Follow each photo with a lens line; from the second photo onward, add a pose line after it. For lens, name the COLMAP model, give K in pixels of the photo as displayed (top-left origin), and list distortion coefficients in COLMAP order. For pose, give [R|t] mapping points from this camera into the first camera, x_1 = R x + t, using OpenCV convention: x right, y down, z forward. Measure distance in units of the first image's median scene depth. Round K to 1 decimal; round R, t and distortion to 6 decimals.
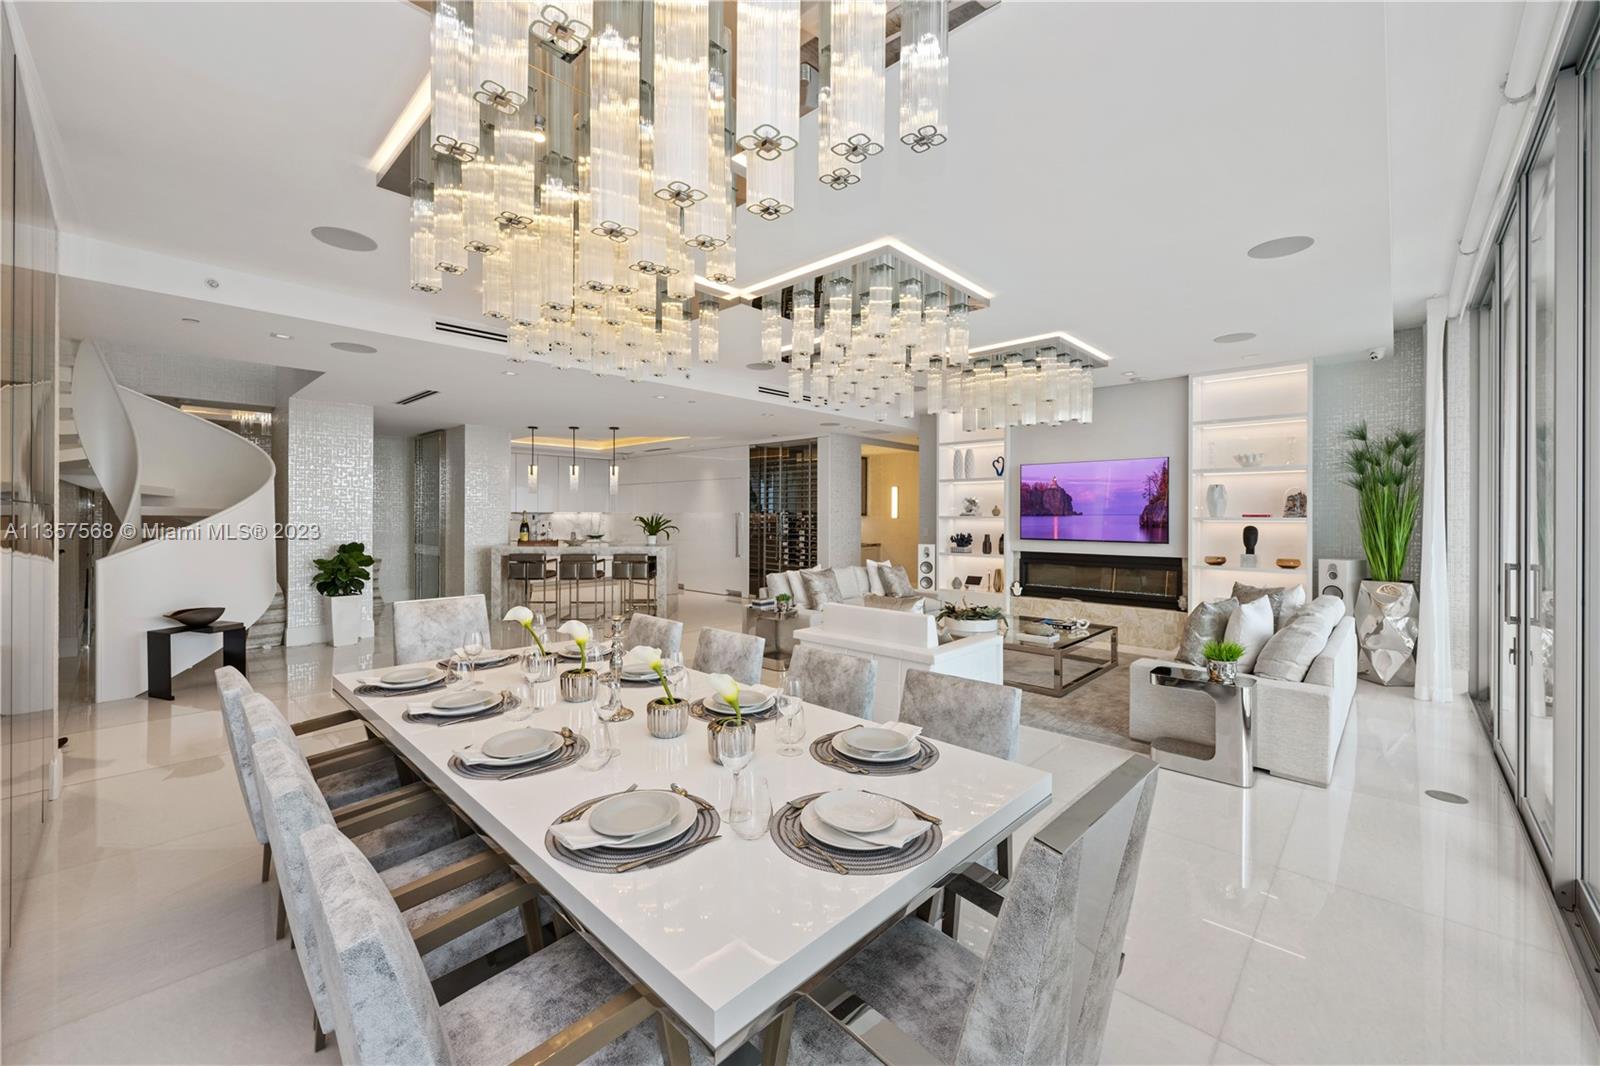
lens RADIAL K [[626.8, 0, 800.7], [0, 626.8, 512.6], [0, 0, 1]] dist [0.006389, 0.000110]
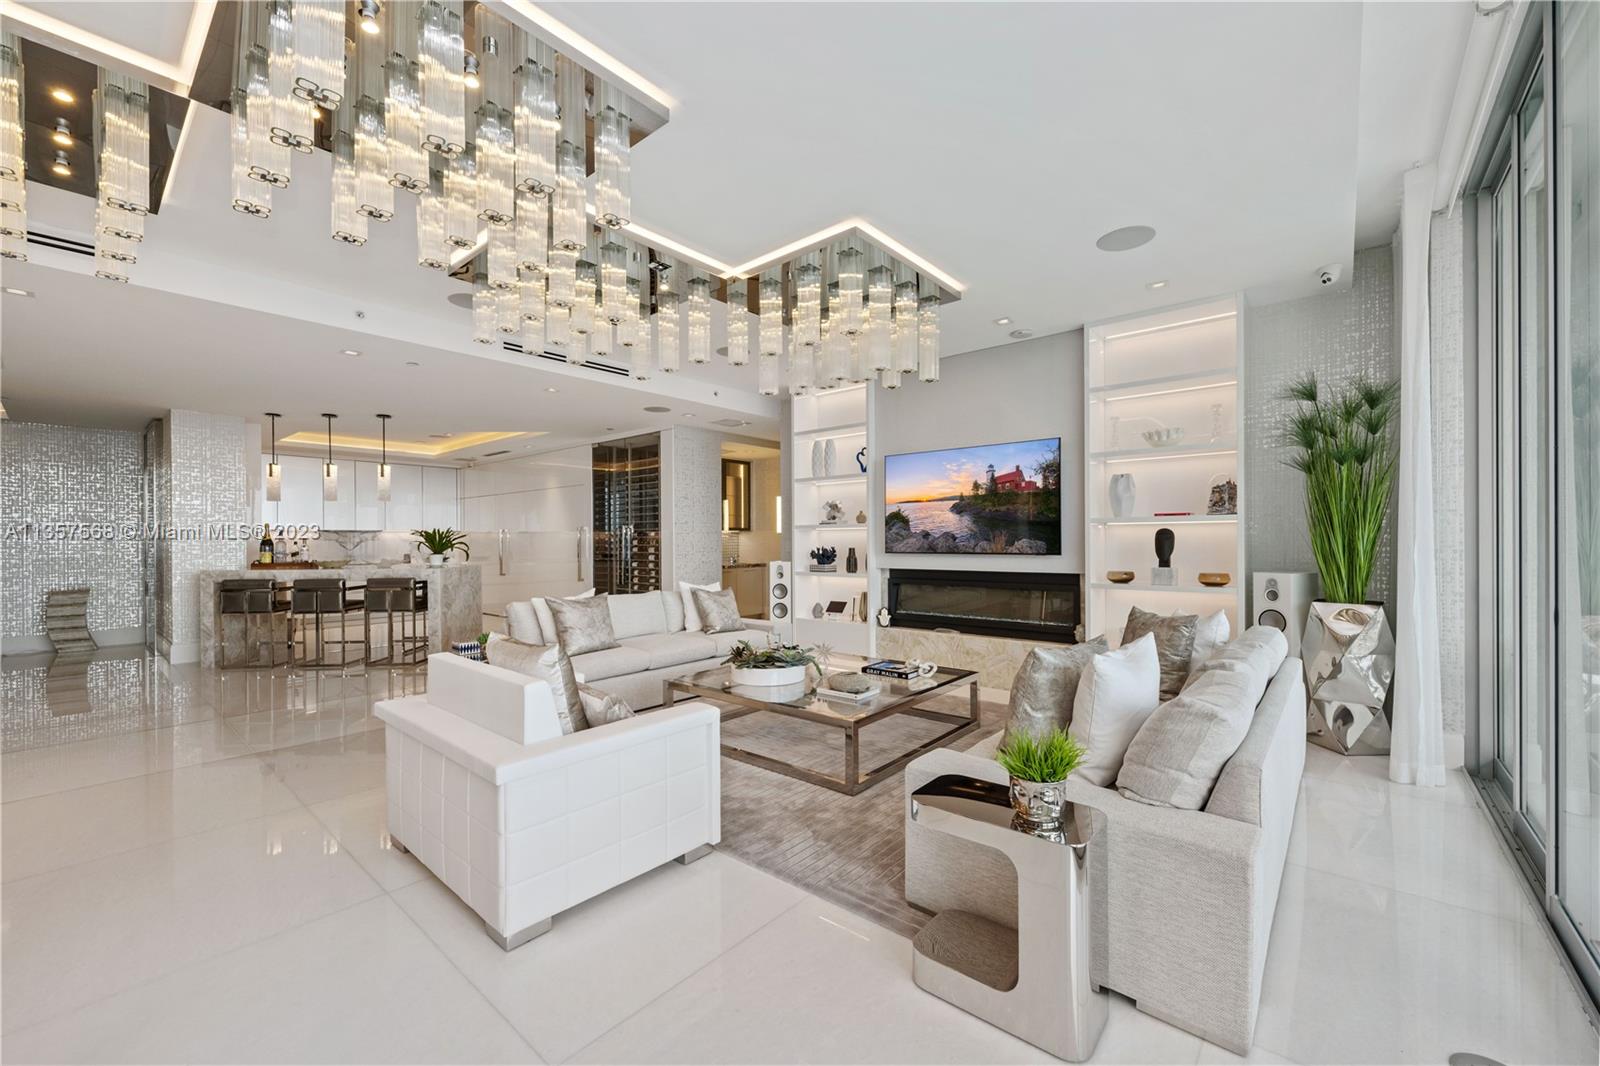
lens RADIAL K [[626.8, 0, 800.6], [0, 626.8, 536.5], [0, 0, 1]] dist [0.006389, 0.000110]
pose [[0.998869, -0.008079, 0.046846, 0.256101], [0.008132, 0.999966, -0.000943, 0.027160], [-0.046837, 0.001323, 0.998902, 0.288643]]
